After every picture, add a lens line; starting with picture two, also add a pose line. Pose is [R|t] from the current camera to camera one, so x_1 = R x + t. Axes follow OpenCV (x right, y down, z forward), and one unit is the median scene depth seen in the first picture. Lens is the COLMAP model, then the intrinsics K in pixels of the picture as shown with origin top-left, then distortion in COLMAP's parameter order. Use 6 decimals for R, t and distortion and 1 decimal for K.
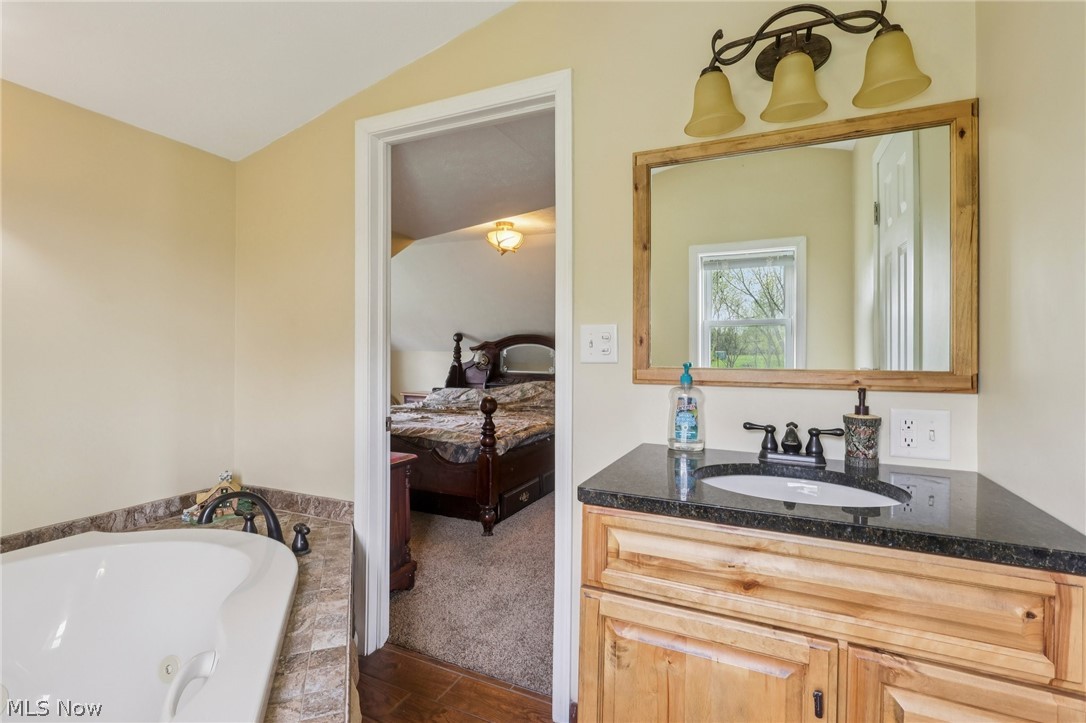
lens RADIAL K [[503.2, 0, 542.0], [0, 503.2, 357.3], [0, 0, 1]] dist [-0.001655, -0.000722]
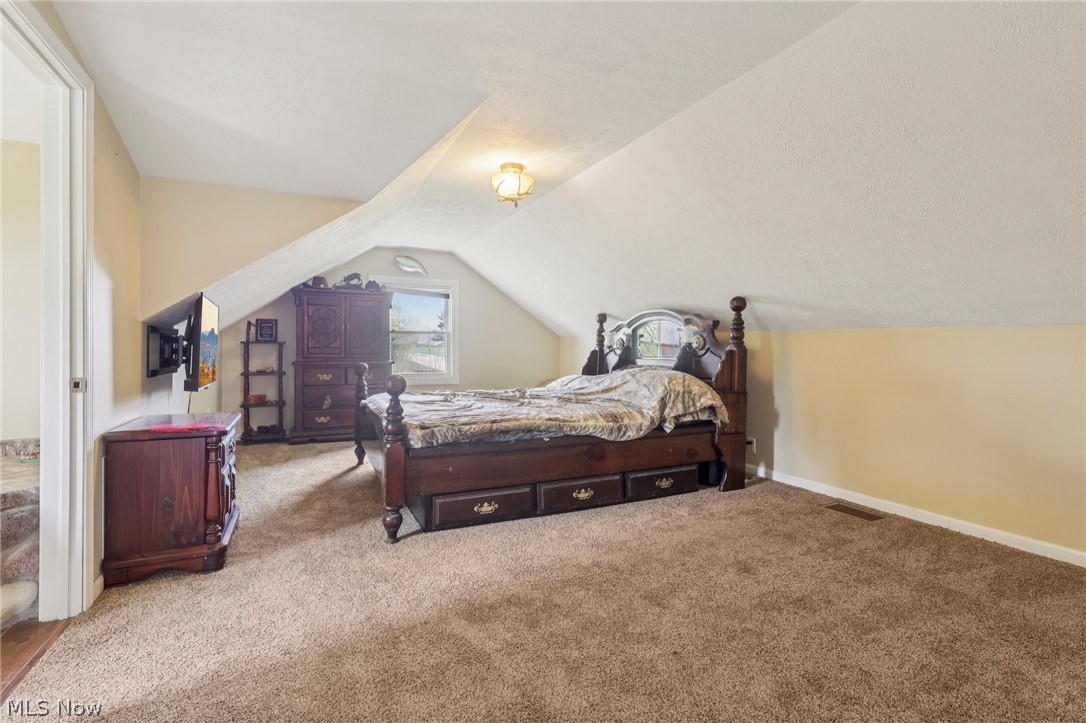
lens RADIAL K [[503.2, 0, 543.0], [0, 503.2, 350.2], [0, 0, 1]] dist [-0.001655, -0.000722]
pose [[0.764102, -0.002994, -0.645089, 0.323757], [-0.002094, 0.999972, -0.007121, 0.023074], [0.645092, 0.006792, 0.764074, 0.278435]]
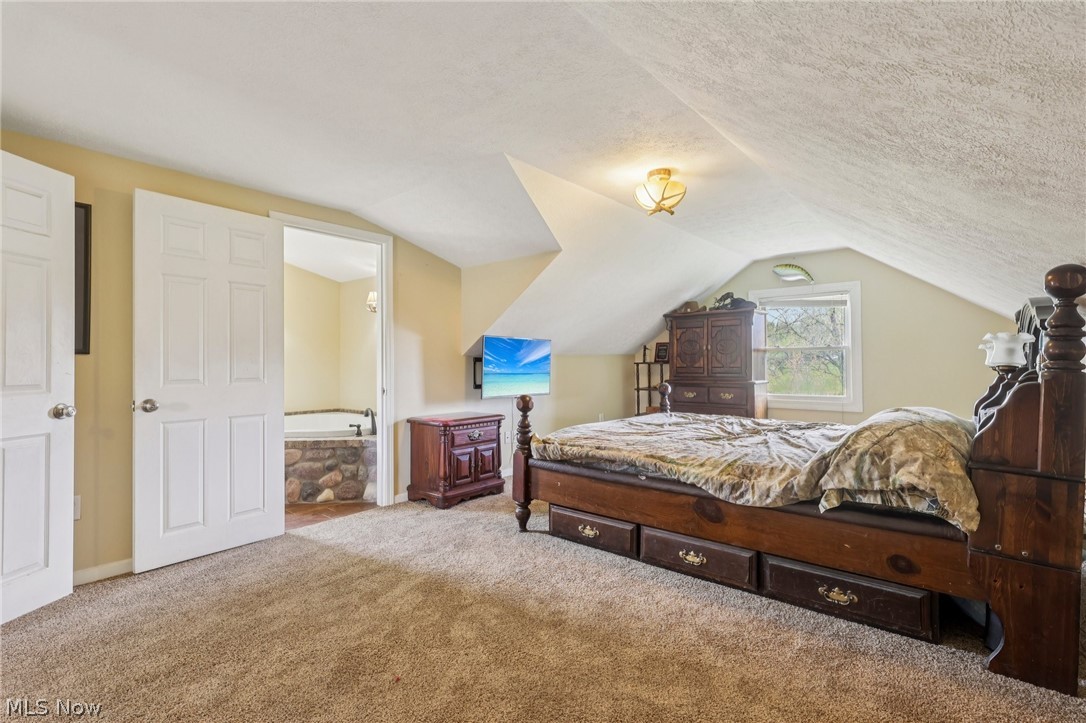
lens RADIAL K [[503.2, 0, 543.5], [0, 503.2, 366.5], [0, 0, 1]] dist [-0.001655, -0.000722]
pose [[-0.266955, 0.002810, -0.963705, 0.453609], [-0.004029, 0.999984, 0.004032, 0.008697], [0.963701, 0.004959, -0.266939, 0.695398]]
